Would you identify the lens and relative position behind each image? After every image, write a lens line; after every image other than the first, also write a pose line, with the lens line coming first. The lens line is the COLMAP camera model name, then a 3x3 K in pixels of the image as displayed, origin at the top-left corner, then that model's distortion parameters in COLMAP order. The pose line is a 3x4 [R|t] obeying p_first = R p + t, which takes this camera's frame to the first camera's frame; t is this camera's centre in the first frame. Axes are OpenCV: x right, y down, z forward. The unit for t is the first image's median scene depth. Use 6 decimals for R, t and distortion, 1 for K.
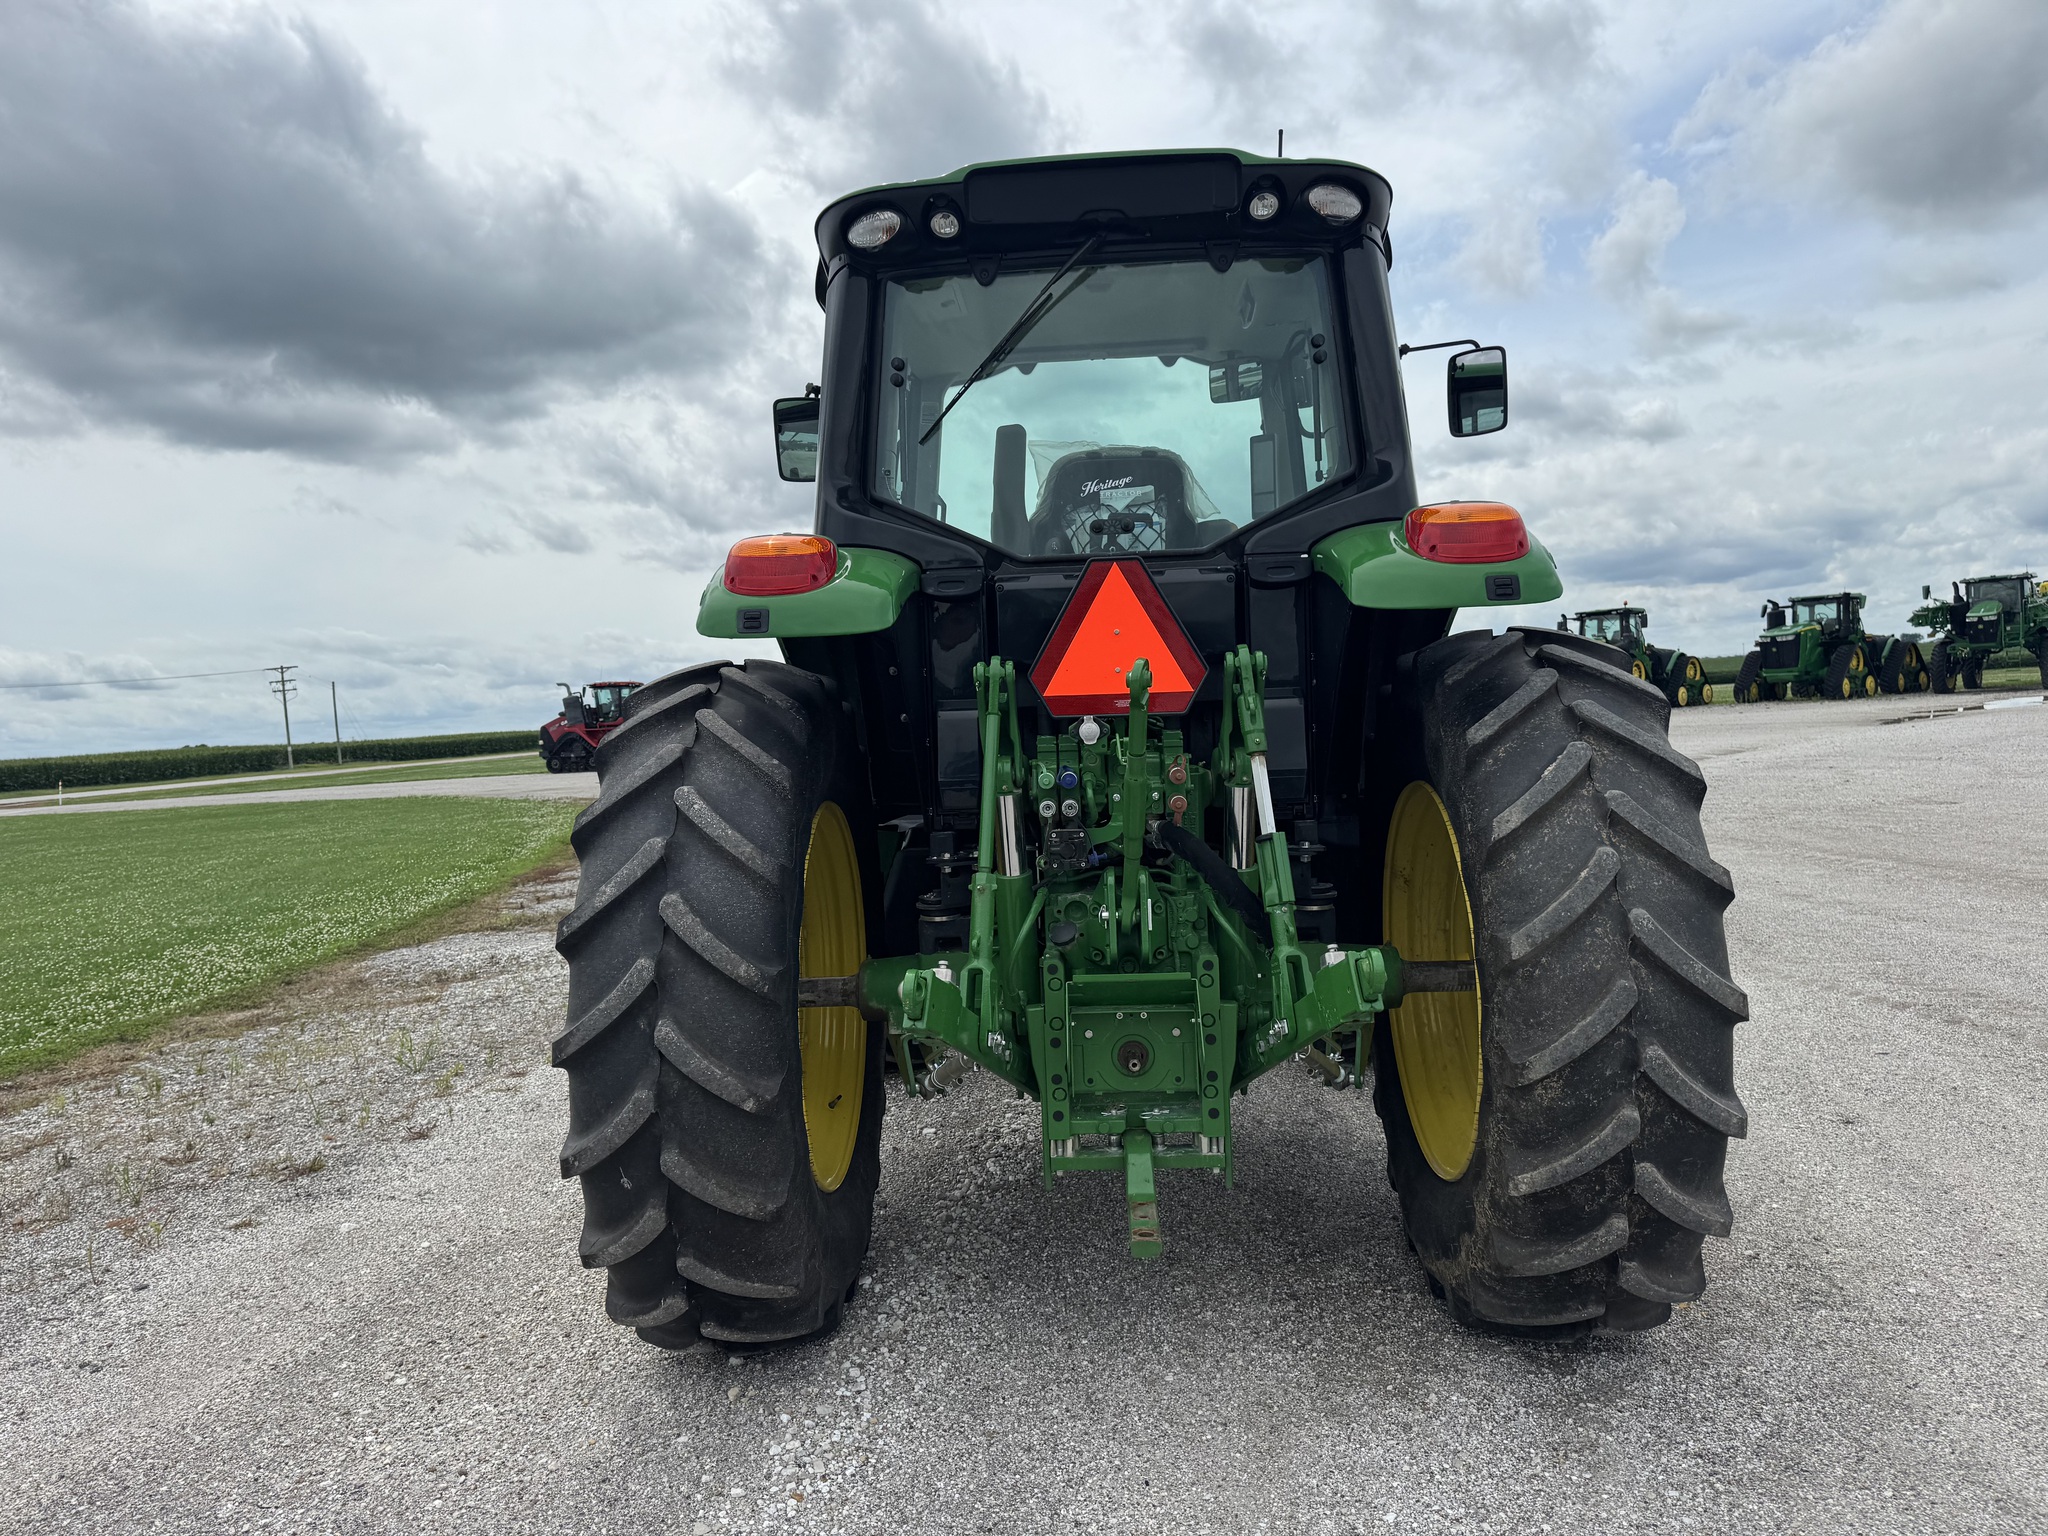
lens RADIAL K [[1527.8, 0, 1038.3], [0, 1527.8, 757.9], [0, 0, 1]] dist [0.035339, -0.043940]
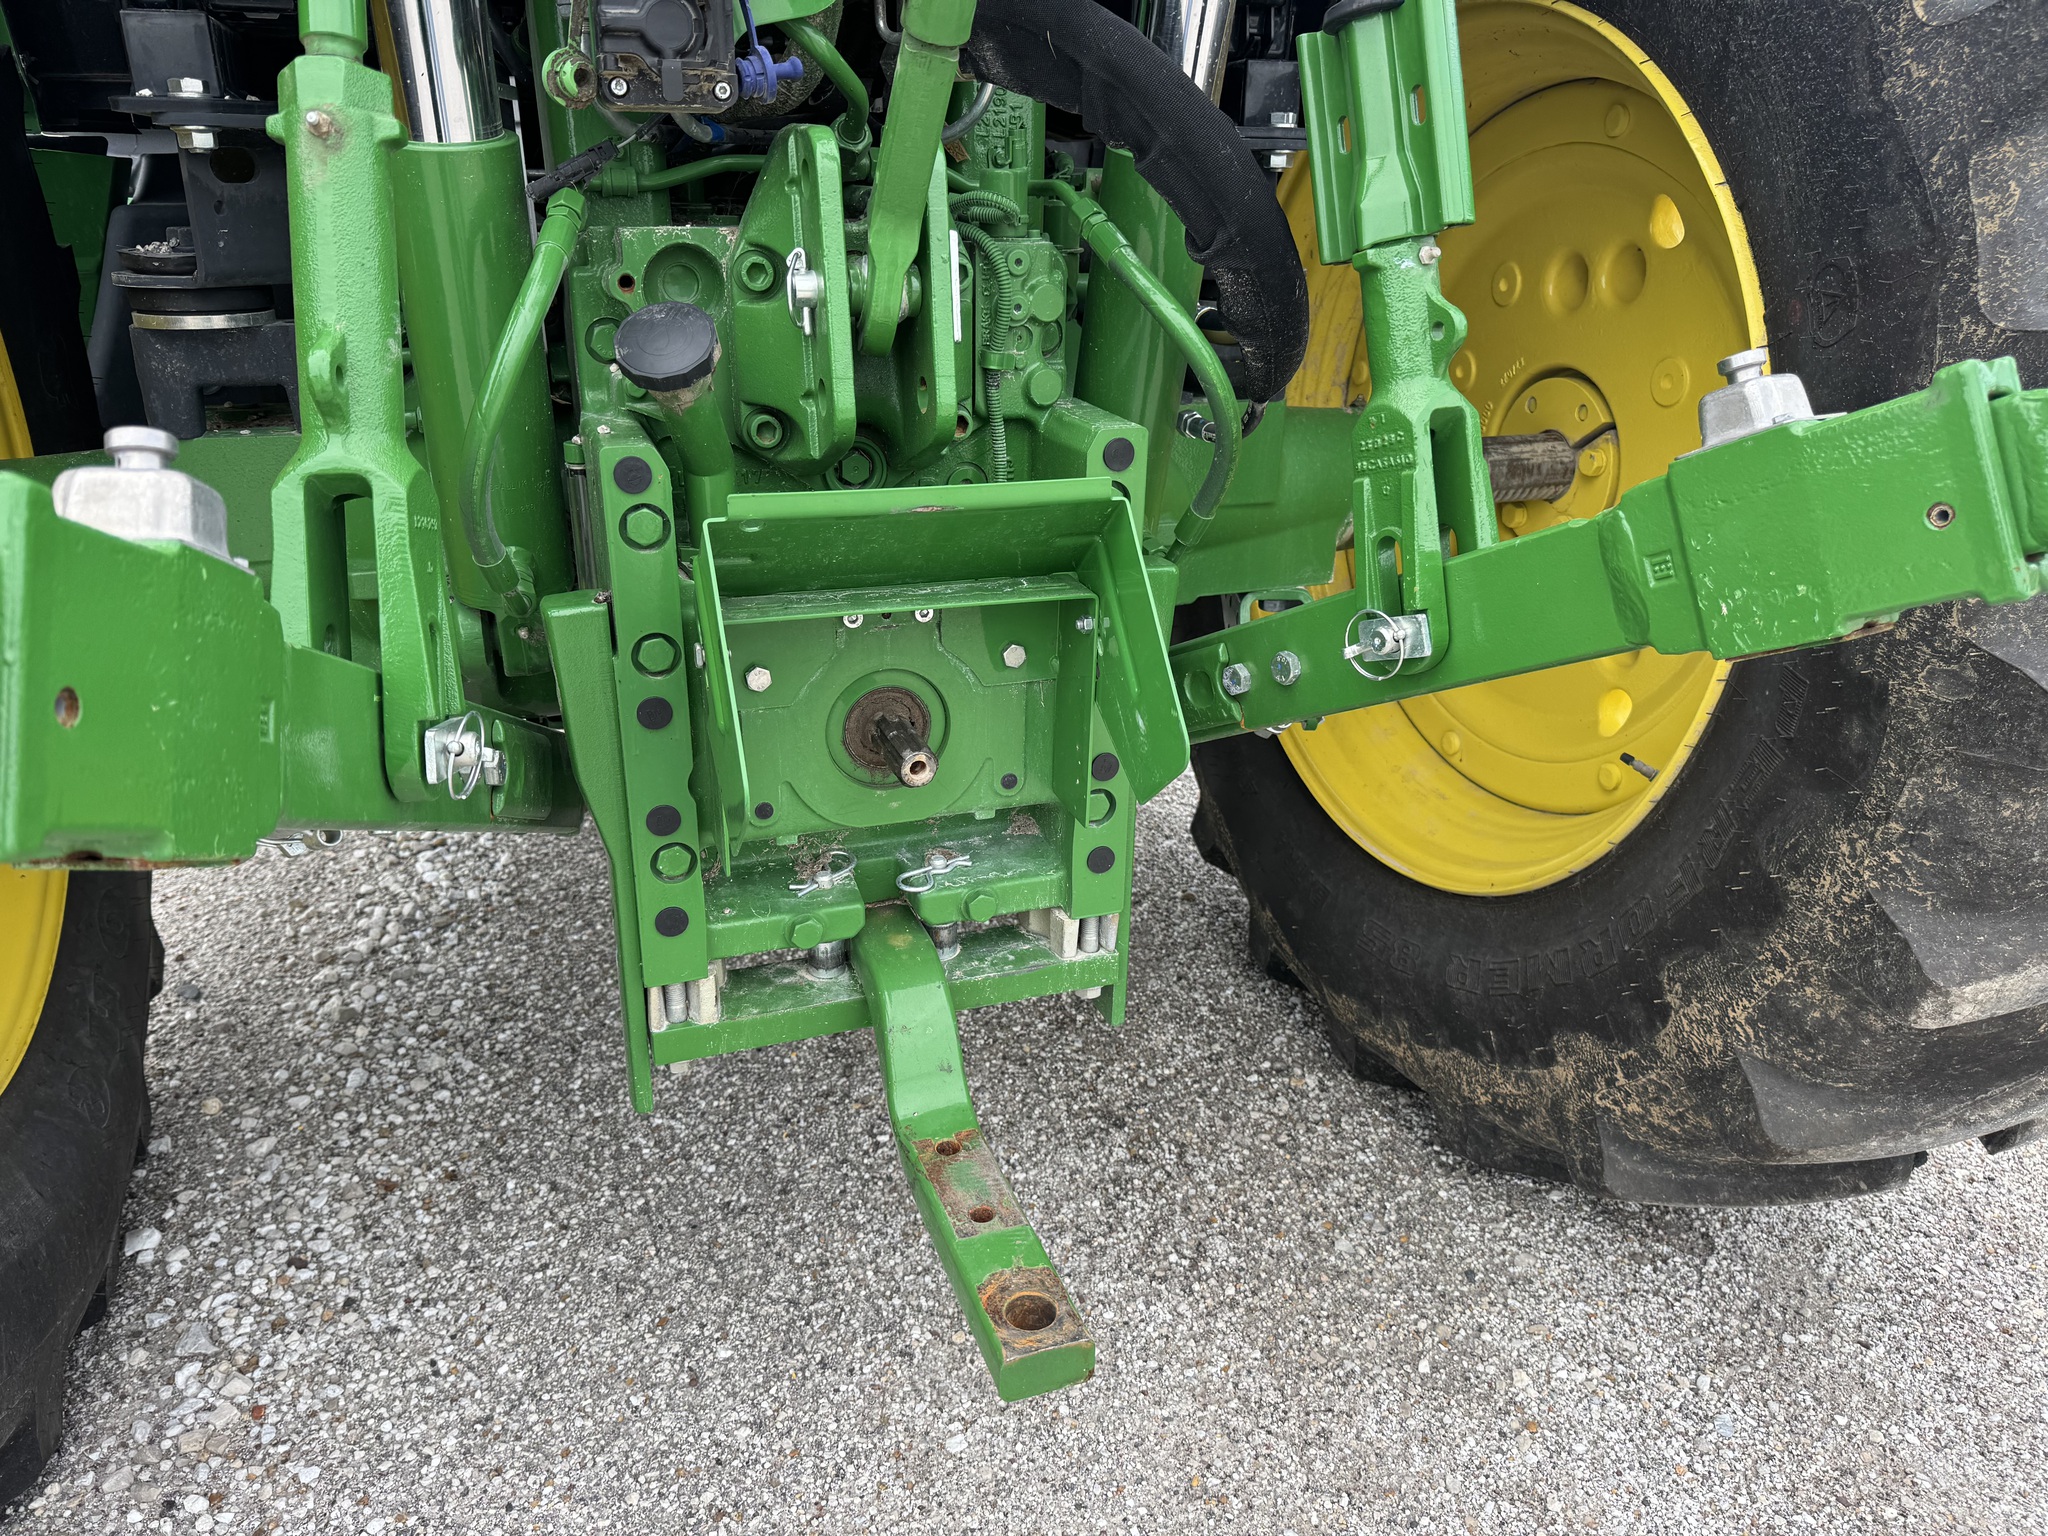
lens RADIAL K [[1527.8, 0, 1038.3], [0, 1527.8, 757.9], [0, 0, 1]] dist [0.035339, -0.043940]
pose [[0.930684, -0.090361, 0.354489, -0.026174], [-0.024738, 0.951250, 0.307426, 0.093315], [-0.364987, -0.294886, 0.883078, 0.665924]]
